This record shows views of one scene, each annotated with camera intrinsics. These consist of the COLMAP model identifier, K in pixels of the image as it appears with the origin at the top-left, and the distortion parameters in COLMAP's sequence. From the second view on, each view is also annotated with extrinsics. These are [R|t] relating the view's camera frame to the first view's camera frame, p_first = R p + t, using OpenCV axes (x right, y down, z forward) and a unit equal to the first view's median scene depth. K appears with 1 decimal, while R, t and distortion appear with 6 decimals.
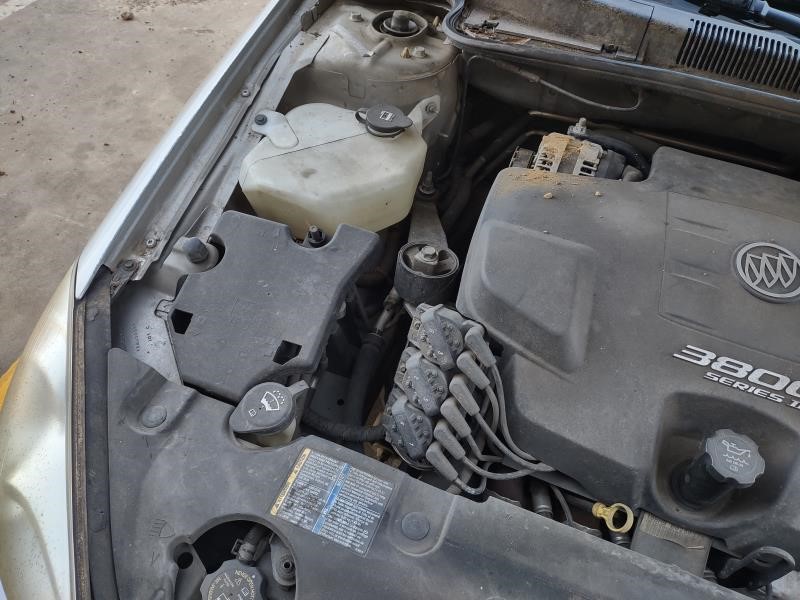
lens RADIAL K [[600.2, 0, 400.0], [0, 600.2, 300.0], [0, 0, 1]] dist [0.055555, -0.066682]
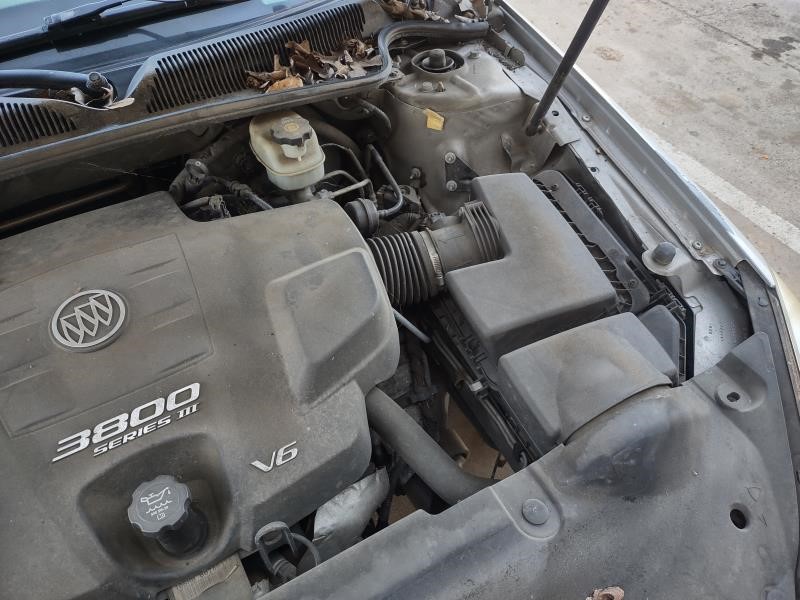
lens RADIAL K [[601.0, 0, 400.0], [0, 601.0, 300.0], [0, 0, 1]] dist [0.011641, -0.001591]
pose [[0.619644, -0.622053, 0.478635, 0.495749], [0.635692, 0.755429, 0.158814, 0.096187], [-0.460366, 0.205856, 0.863532, -0.076986]]
